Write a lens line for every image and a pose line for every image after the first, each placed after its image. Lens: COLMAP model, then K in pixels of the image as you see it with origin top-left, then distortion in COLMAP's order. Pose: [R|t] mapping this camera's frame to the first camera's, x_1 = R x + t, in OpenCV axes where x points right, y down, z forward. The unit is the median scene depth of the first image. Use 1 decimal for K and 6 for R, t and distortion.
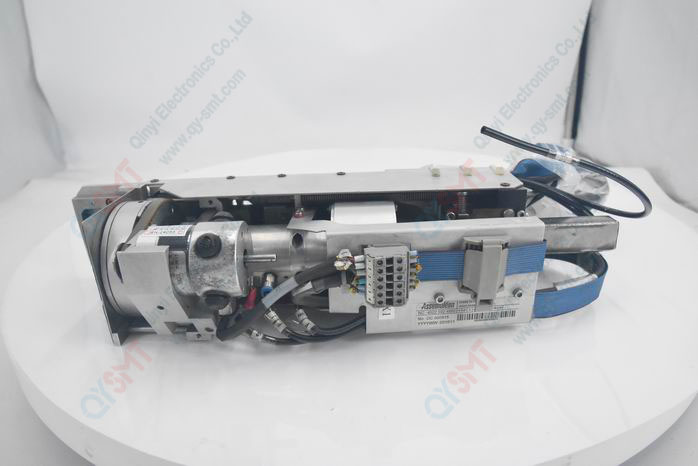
lens RADIAL K [[496.9, 0, 349.0], [0, 496.9, 233.0], [0, 0, 1]] dist [-0.124687, 0.006896]
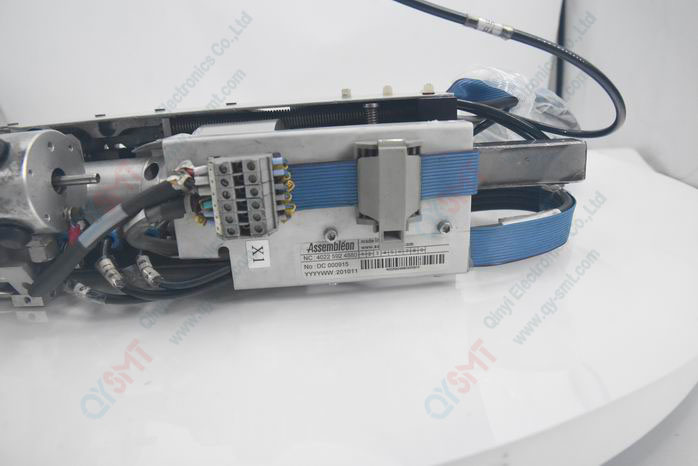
lens RADIAL K [[496.9, 0, 349.0], [0, 496.9, 233.0], [0, 0, 1]] dist [-0.124687, 0.006896]
pose [[0.999647, -0.026133, -0.004791, 0.214327], [0.025837, 0.998215, -0.053846, 0.169614], [0.006189, 0.053703, 0.998538, 0.284175]]
